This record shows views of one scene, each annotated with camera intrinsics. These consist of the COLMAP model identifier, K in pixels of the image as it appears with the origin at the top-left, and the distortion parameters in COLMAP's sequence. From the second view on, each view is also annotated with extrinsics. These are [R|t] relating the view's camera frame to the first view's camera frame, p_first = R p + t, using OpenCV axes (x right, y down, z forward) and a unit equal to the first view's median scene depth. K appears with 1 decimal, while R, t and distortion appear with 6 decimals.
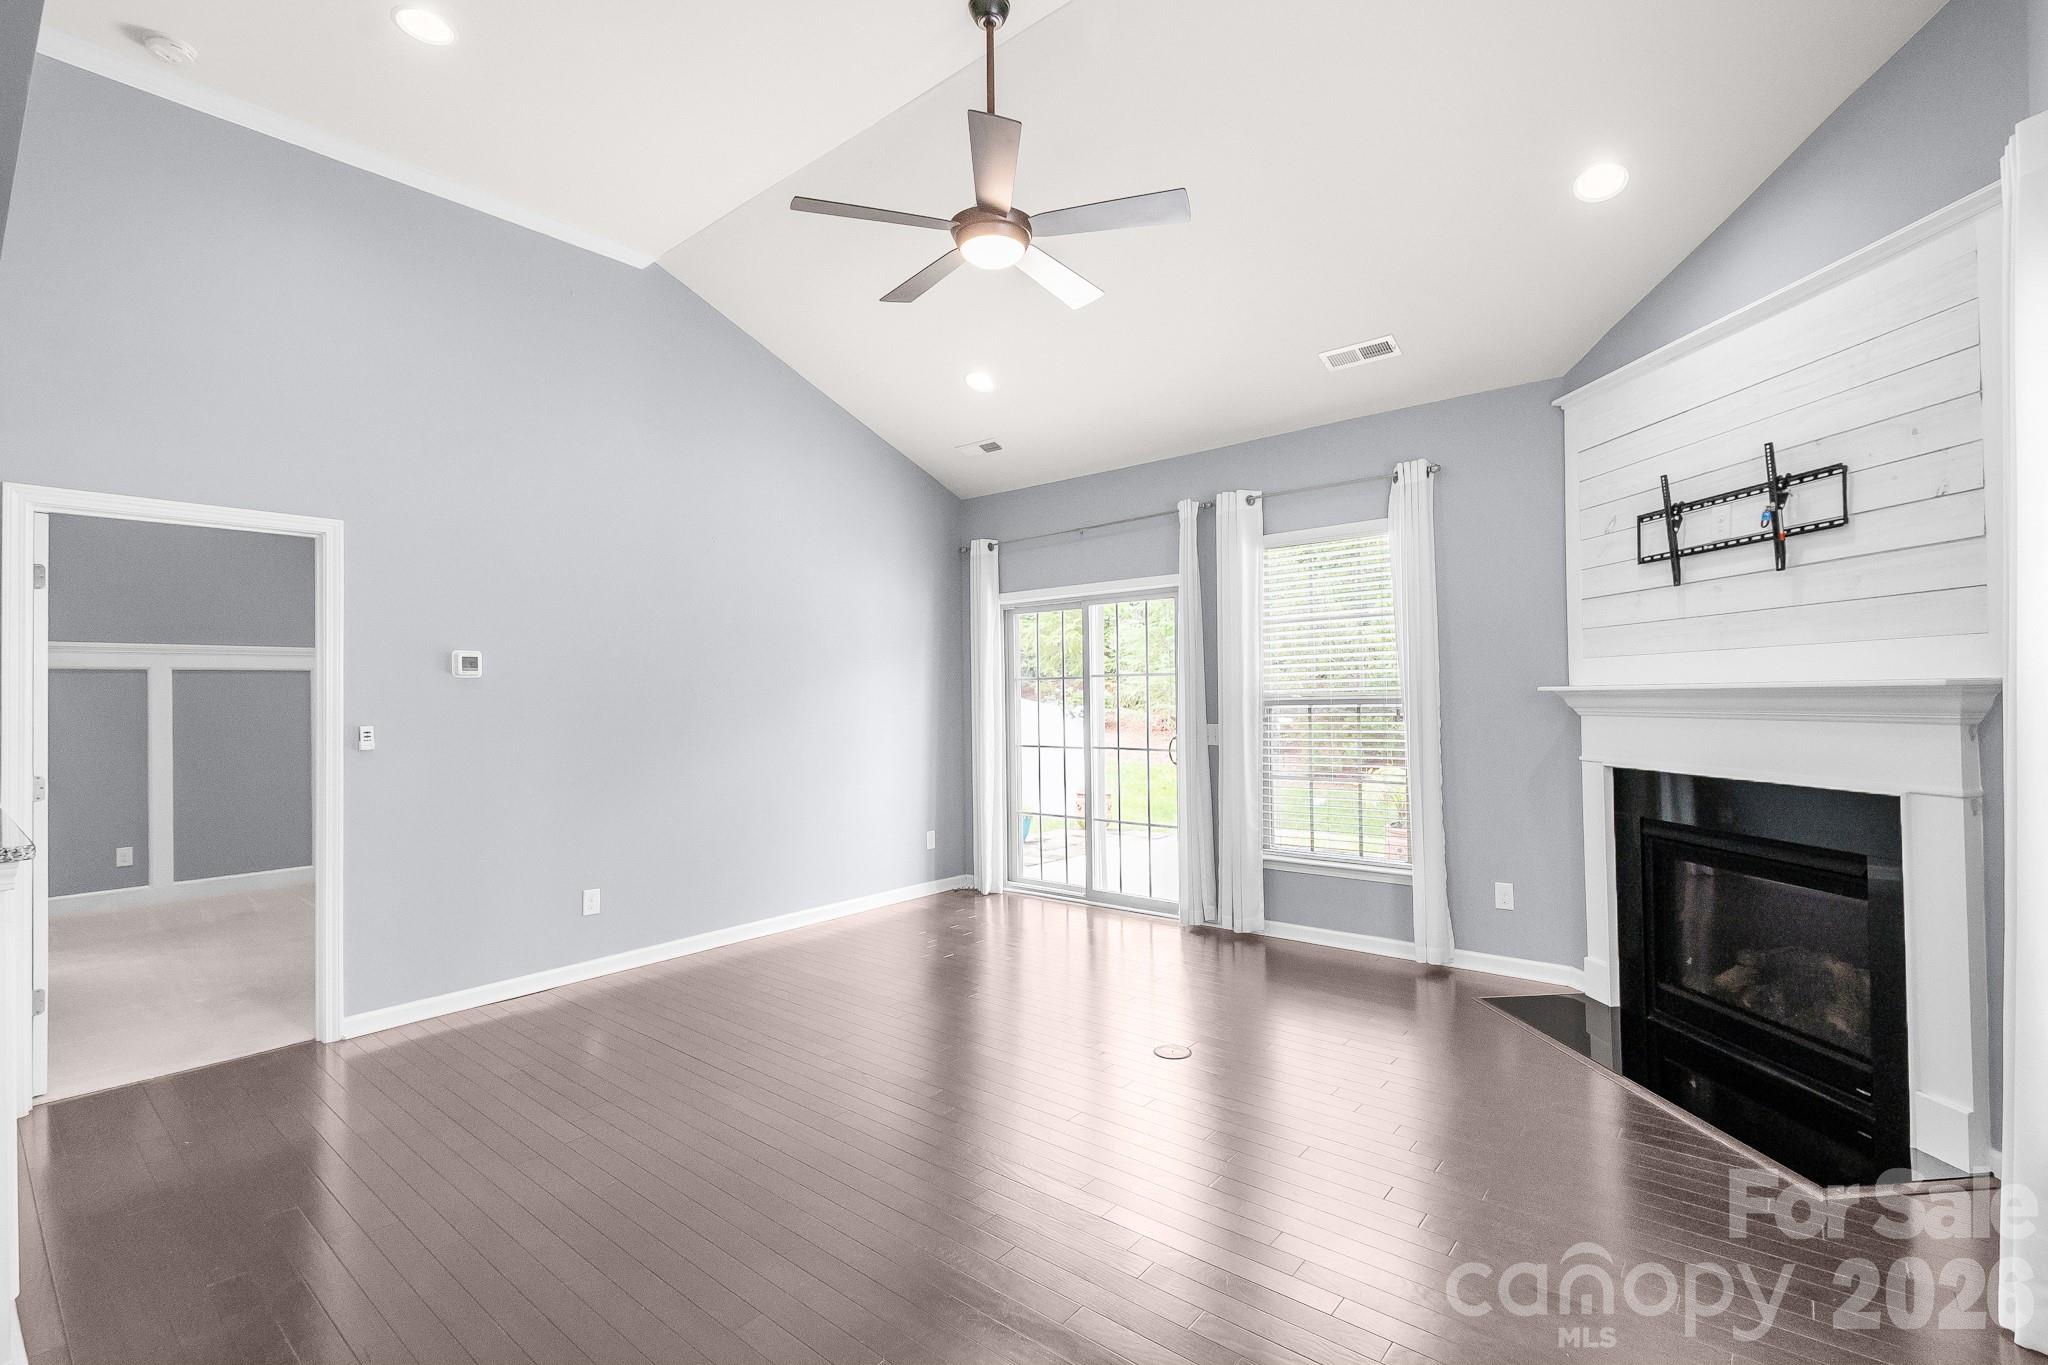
lens RADIAL K [[924.8, 0, 1024.0], [0, 924.8, 682.5], [0, 0, 1]] dist [0.000006, -0.000216]
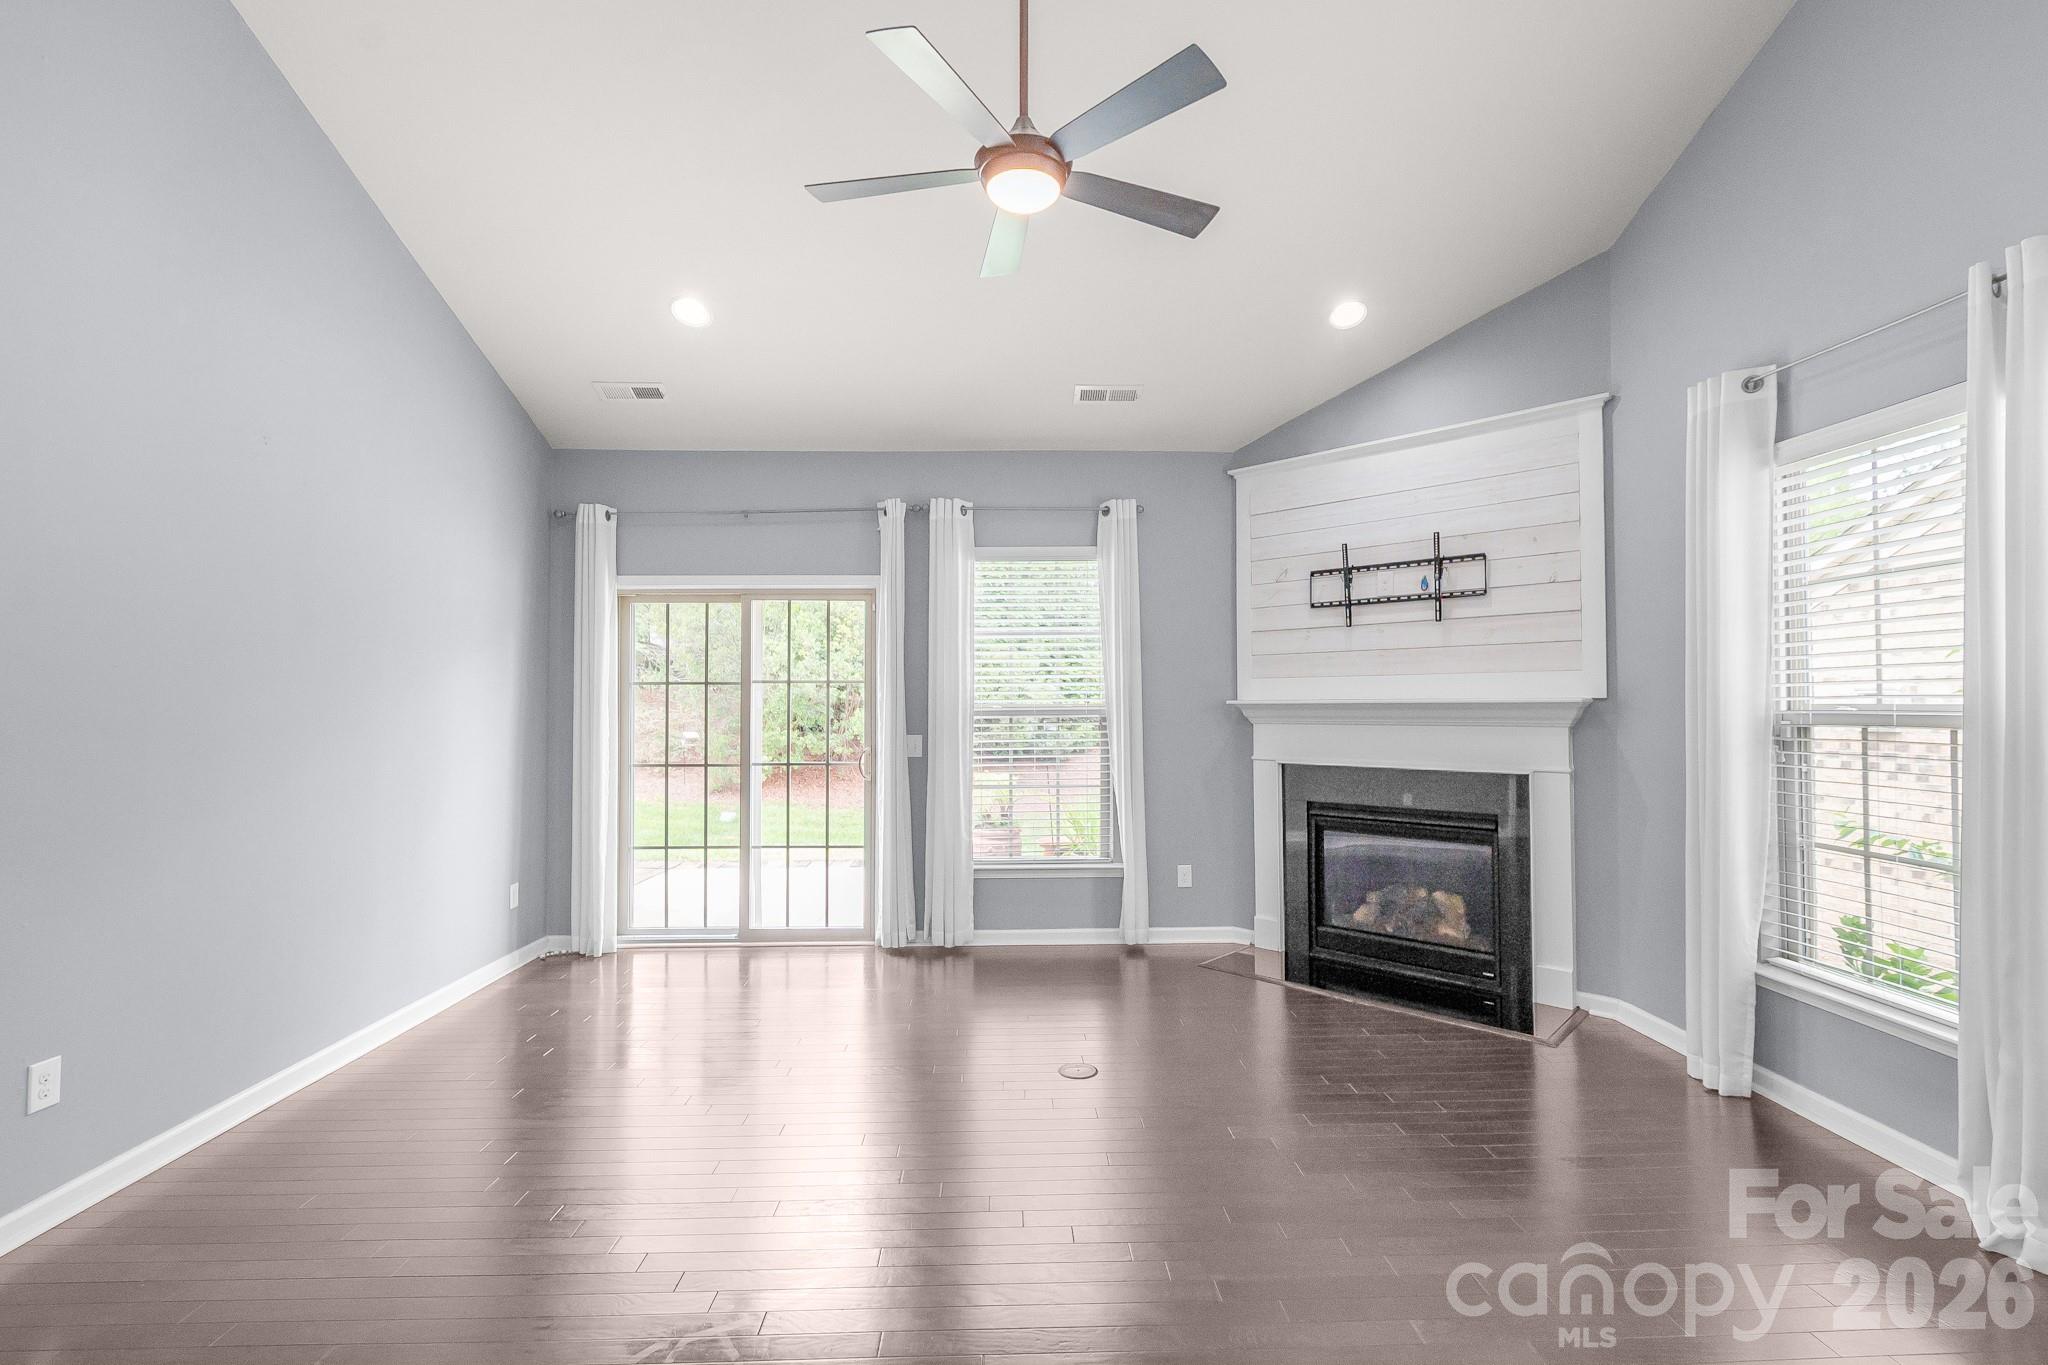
lens RADIAL K [[913.4, 0, 1024.0], [0, 913.4, 682.5], [0, 0, 1]] dist [-0.001000, -0.000190]
pose [[0.744654, 0.027407, 0.666888, -0.366117], [-0.017524, 0.999615, -0.021514, 0.009212], [-0.667221, 0.004334, 0.744847, 0.225885]]
